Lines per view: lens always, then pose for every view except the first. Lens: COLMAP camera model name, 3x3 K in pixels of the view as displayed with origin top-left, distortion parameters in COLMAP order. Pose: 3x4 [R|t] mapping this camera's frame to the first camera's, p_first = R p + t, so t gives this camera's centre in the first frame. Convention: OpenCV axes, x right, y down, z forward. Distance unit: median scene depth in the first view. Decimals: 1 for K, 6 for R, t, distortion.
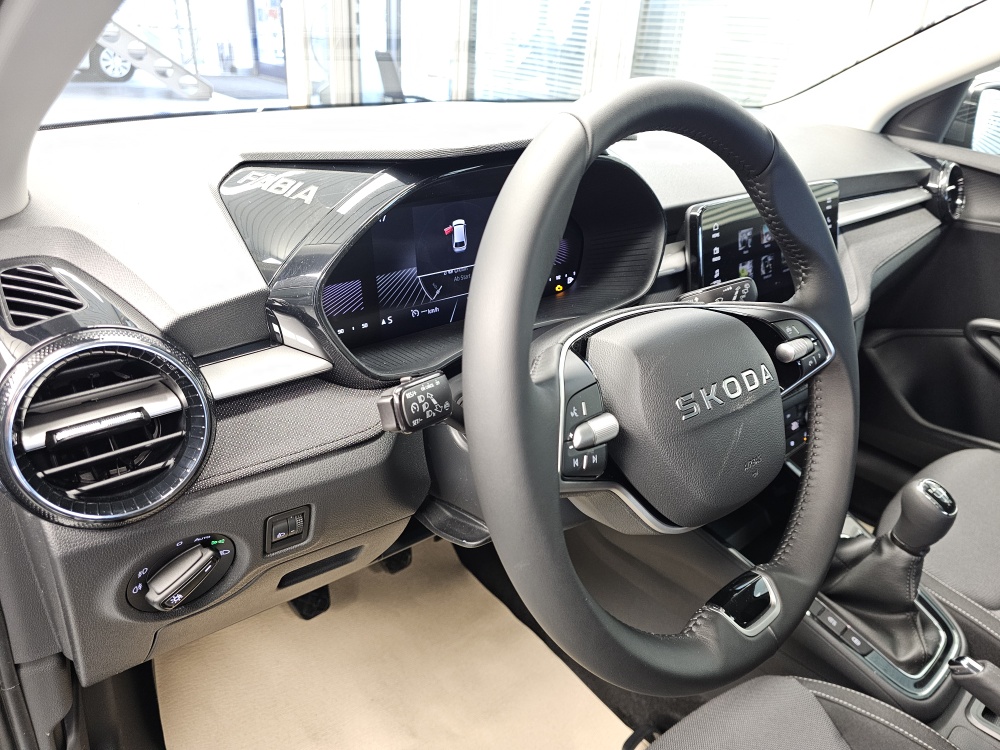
lens RADIAL K [[655.8, 0, 507.6], [0, 655.8, 375.3], [0, 0, 1]] dist [0.065376, -0.058705]
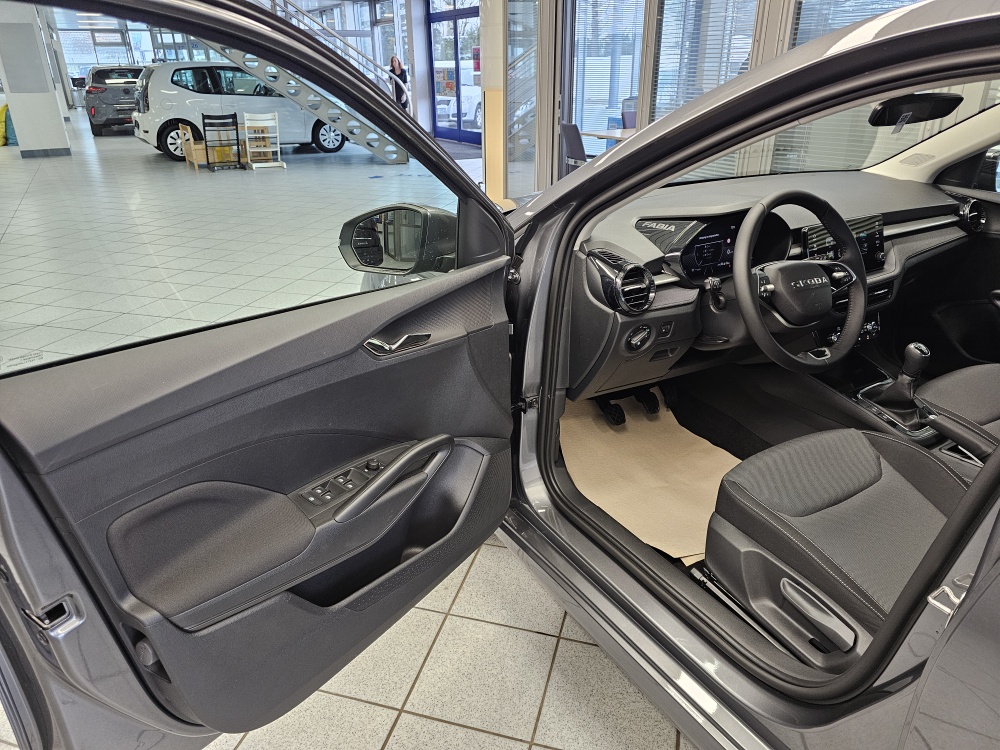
lens RADIAL K [[655.8, 0, 507.6], [0, 655.8, 375.3], [0, 0, 1]] dist [0.065376, -0.058705]
pose [[0.979665, 0.007335, -0.200506, -0.393873], [-0.018229, 0.998452, -0.052540, 0.571993], [0.199810, 0.055127, 0.978283, -2.088182]]
